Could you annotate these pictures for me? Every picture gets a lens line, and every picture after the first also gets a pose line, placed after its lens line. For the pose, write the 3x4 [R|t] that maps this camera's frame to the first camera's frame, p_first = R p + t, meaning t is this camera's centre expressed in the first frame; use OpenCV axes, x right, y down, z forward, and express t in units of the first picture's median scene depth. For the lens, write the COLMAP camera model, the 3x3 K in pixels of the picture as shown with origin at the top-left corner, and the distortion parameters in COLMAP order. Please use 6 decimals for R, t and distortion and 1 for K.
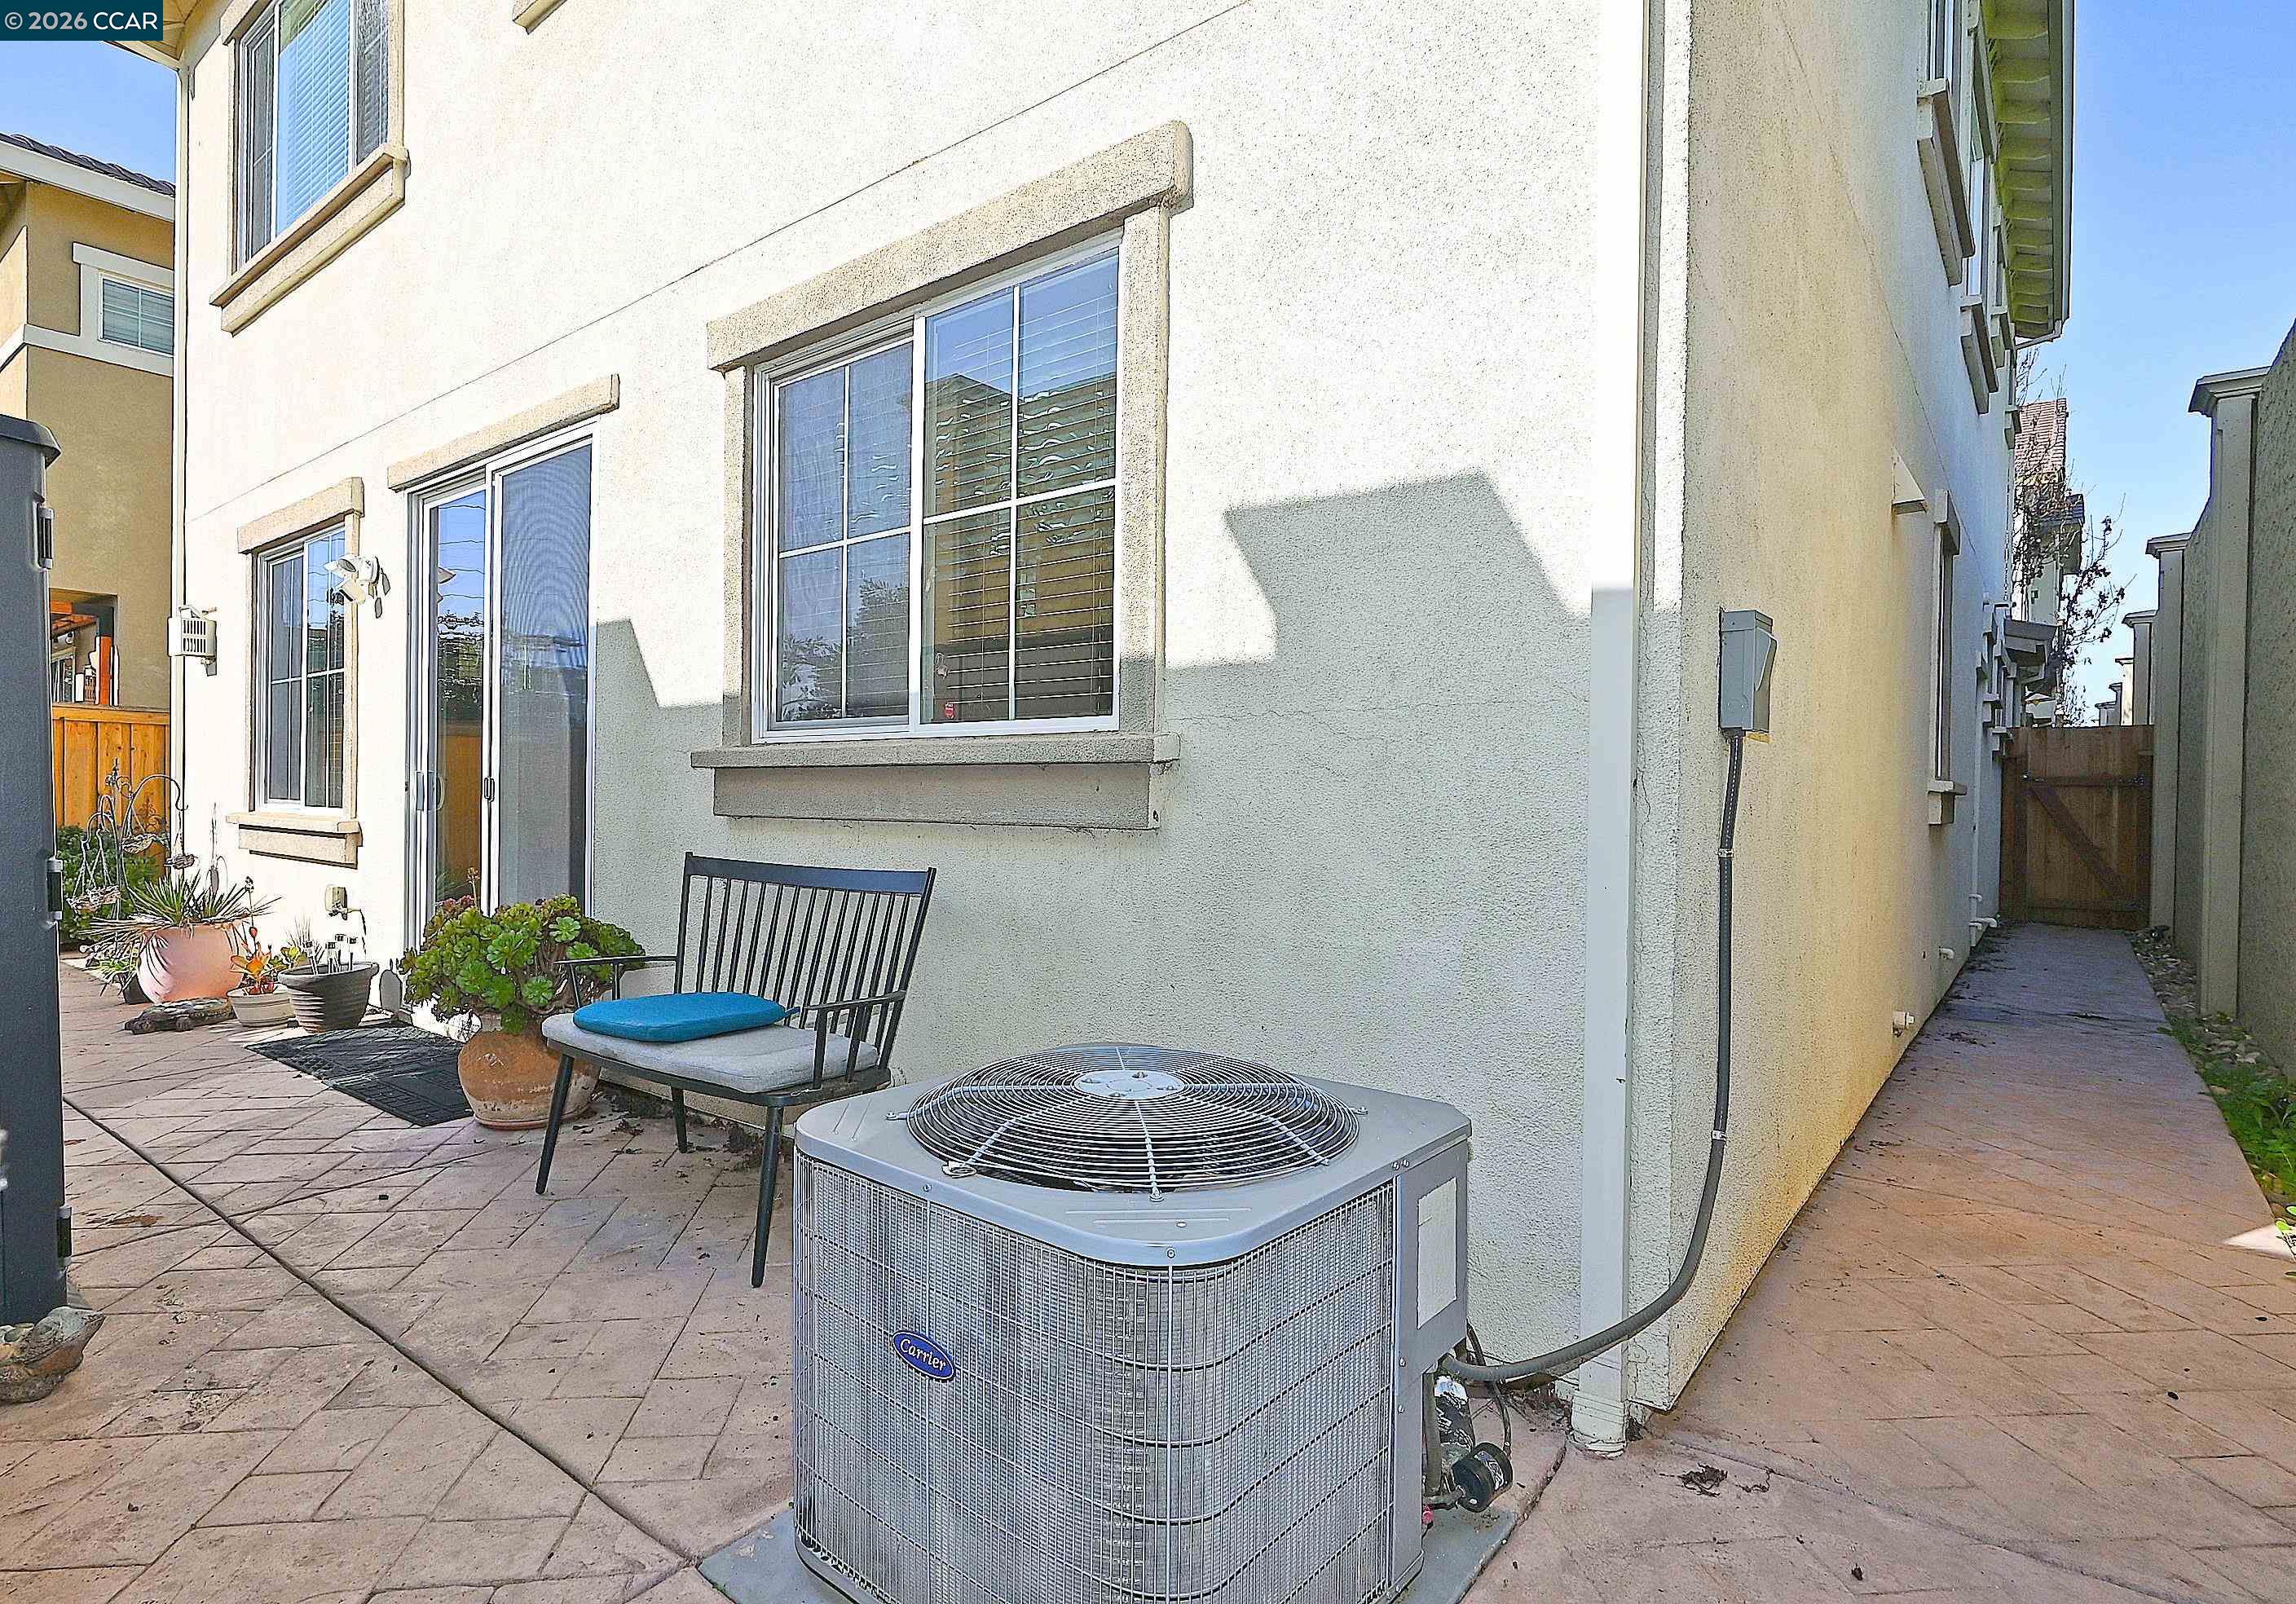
lens RADIAL K [[1192.2, 0, 1141.6], [0, 1192.2, 799.4], [0, 0, 1]] dist [-0.002570, -0.000626]
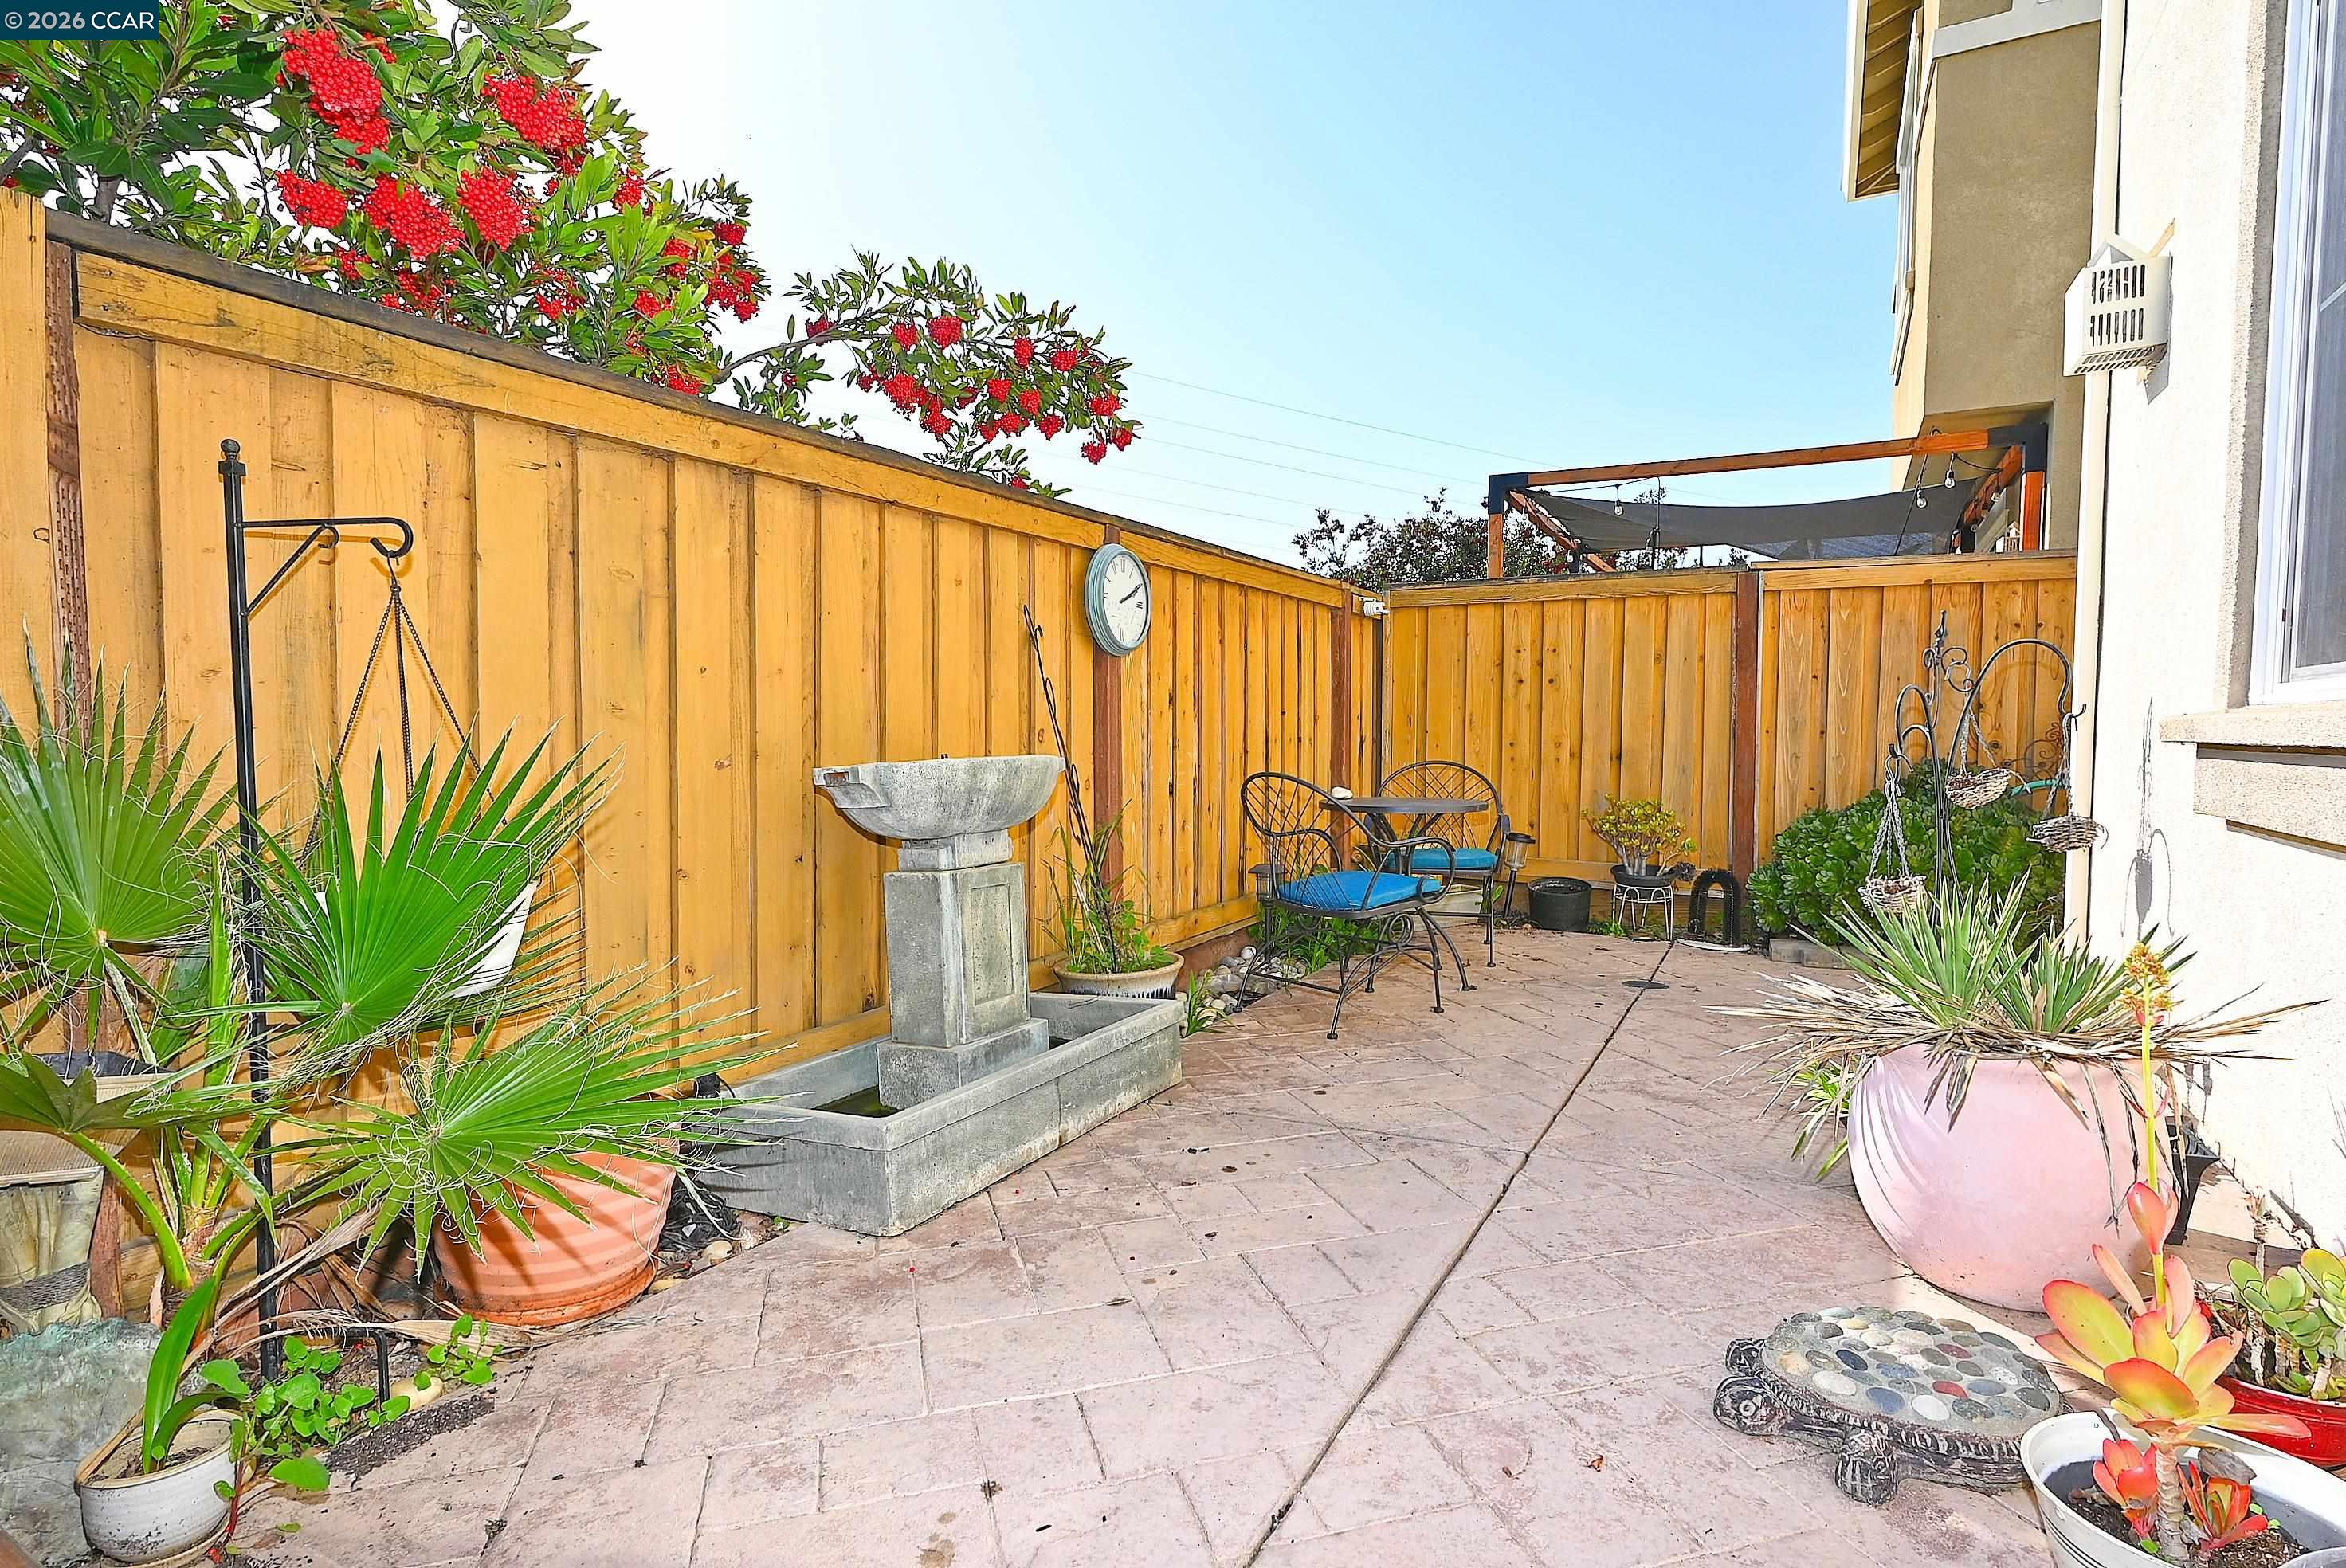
lens RADIAL K [[1171.1, 0, 1172.1], [0, 1171.1, 799.1], [0, 0, 1]] dist [-0.000656, 0.000668]
pose [[0.156025, 0.038058, -0.987020, -0.430966], [-0.008833, 0.999271, 0.037134, 0.026669], [0.987714, 0.002925, 0.156248, 0.603938]]
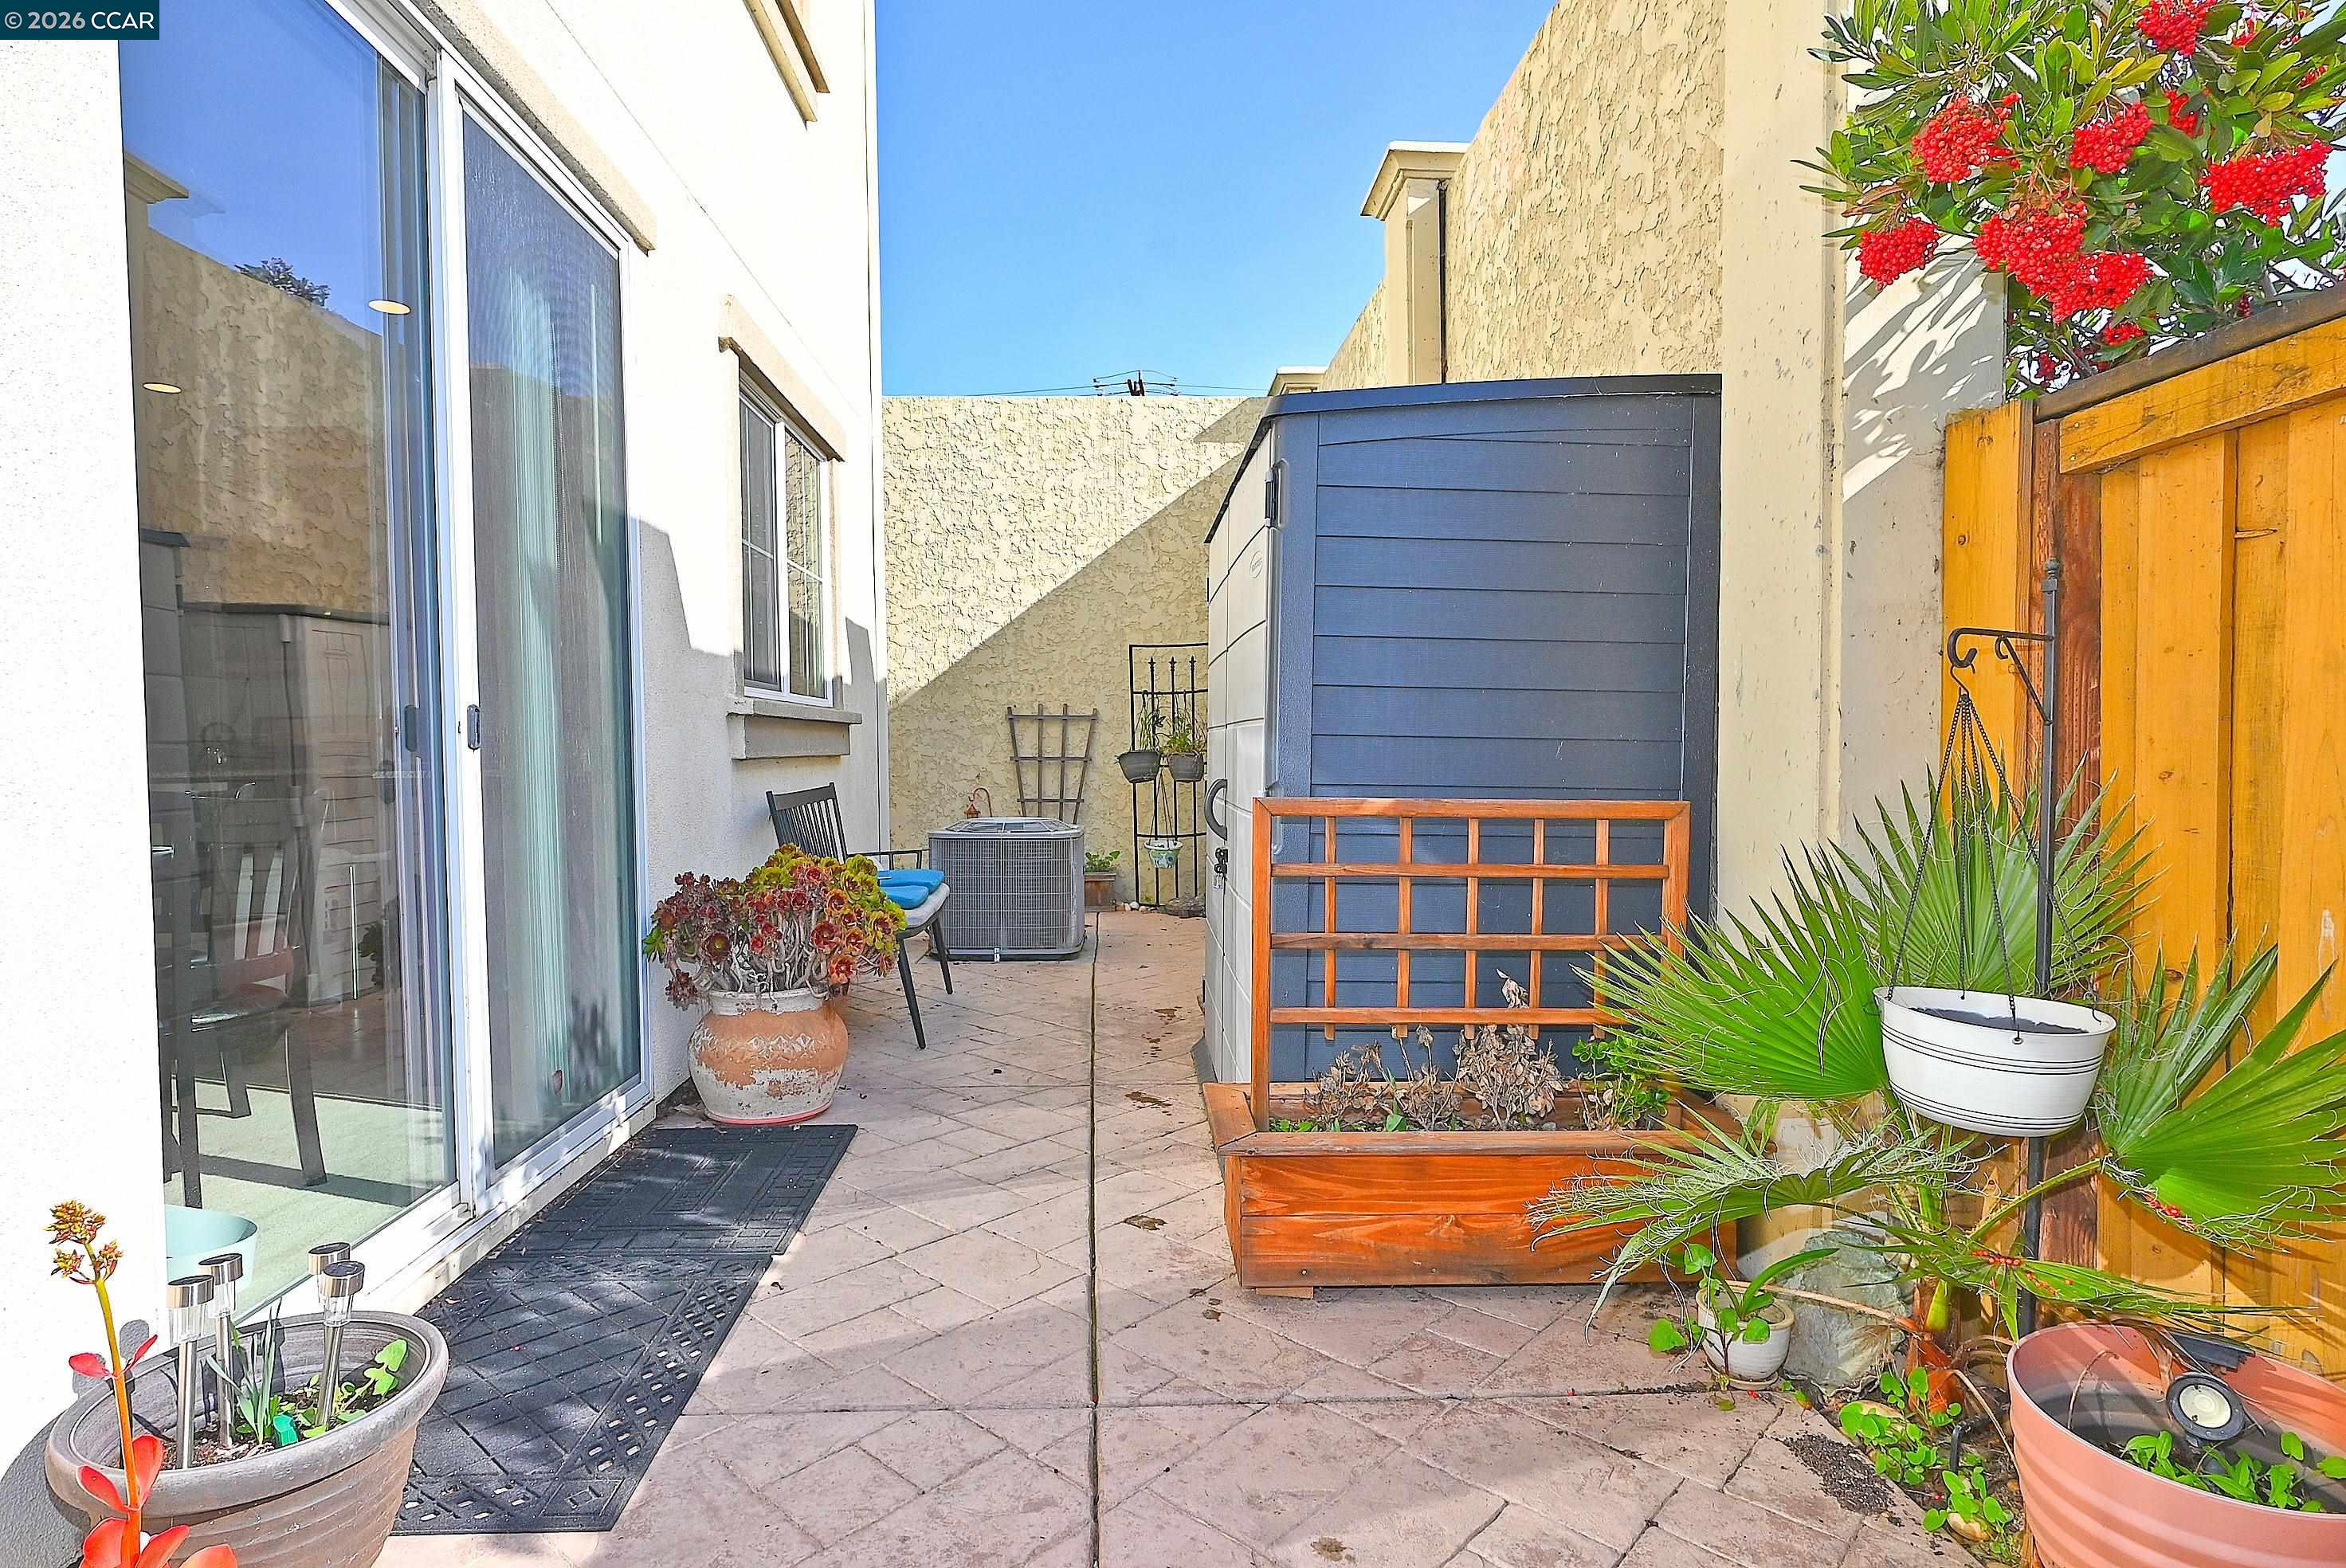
lens RADIAL K [[1171.1, 0, 1162.5], [0, 1171.1, 787.8], [0, 0, 1]] dist [-0.000656, 0.000668]
pose [[-0.643202, -0.038041, 0.764751, -0.955057], [-0.001050, 0.998808, 0.048801, -0.011999], [-0.765696, 0.030586, -0.642475, 0.943829]]
